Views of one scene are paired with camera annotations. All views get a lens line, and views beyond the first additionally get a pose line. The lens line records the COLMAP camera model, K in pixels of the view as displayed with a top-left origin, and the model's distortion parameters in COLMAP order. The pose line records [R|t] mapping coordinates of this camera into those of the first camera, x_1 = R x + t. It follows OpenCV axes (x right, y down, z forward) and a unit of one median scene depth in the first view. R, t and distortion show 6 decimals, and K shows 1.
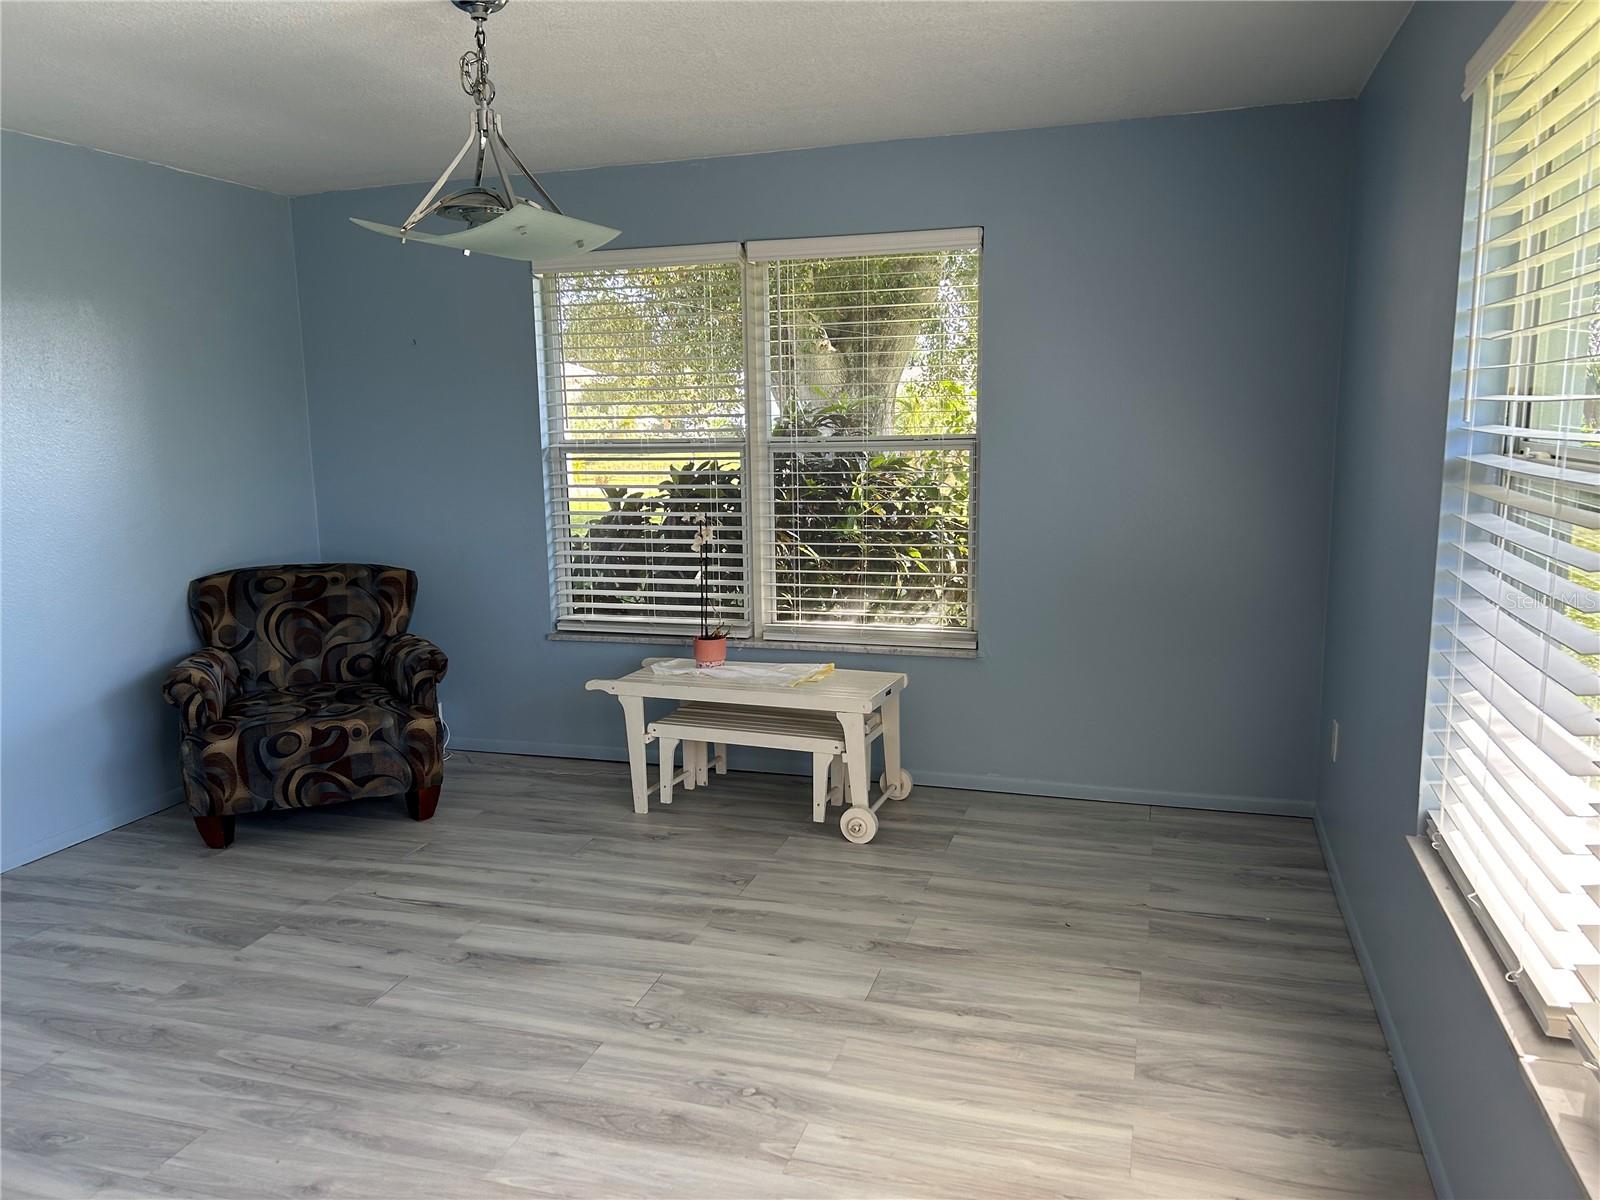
lens RADIAL K [[1211.3, 0, 793.5], [0, 1211.3, 604.7], [0, 0, 1]] dist [0.076172, -0.104484]
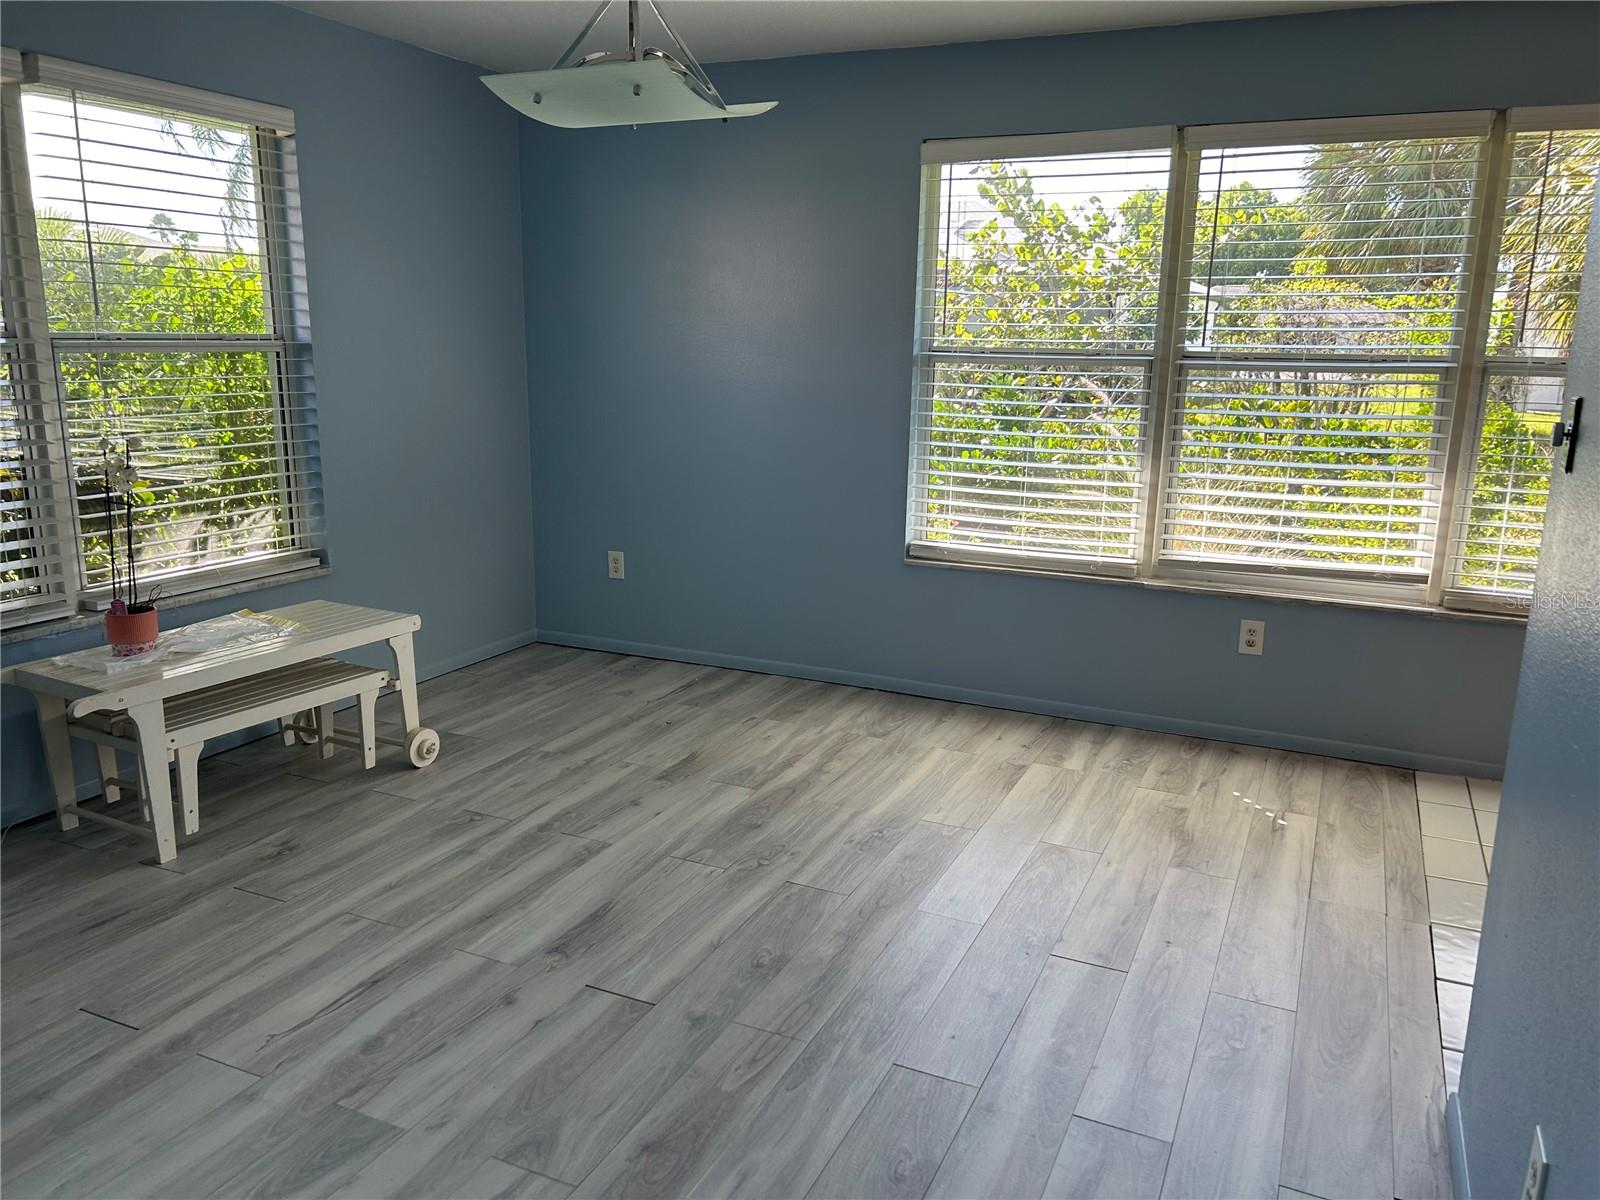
lens RADIAL K [[1211.3, 0, 793.5], [0, 1211.3, 604.7], [0, 0, 1]] dist [0.076172, -0.104484]
pose [[0.125432, -0.196131, 0.972522, -0.986384], [0.141196, 0.973815, 0.178180, -0.069240], [-0.982003, 0.114966, 0.149840, 0.669613]]
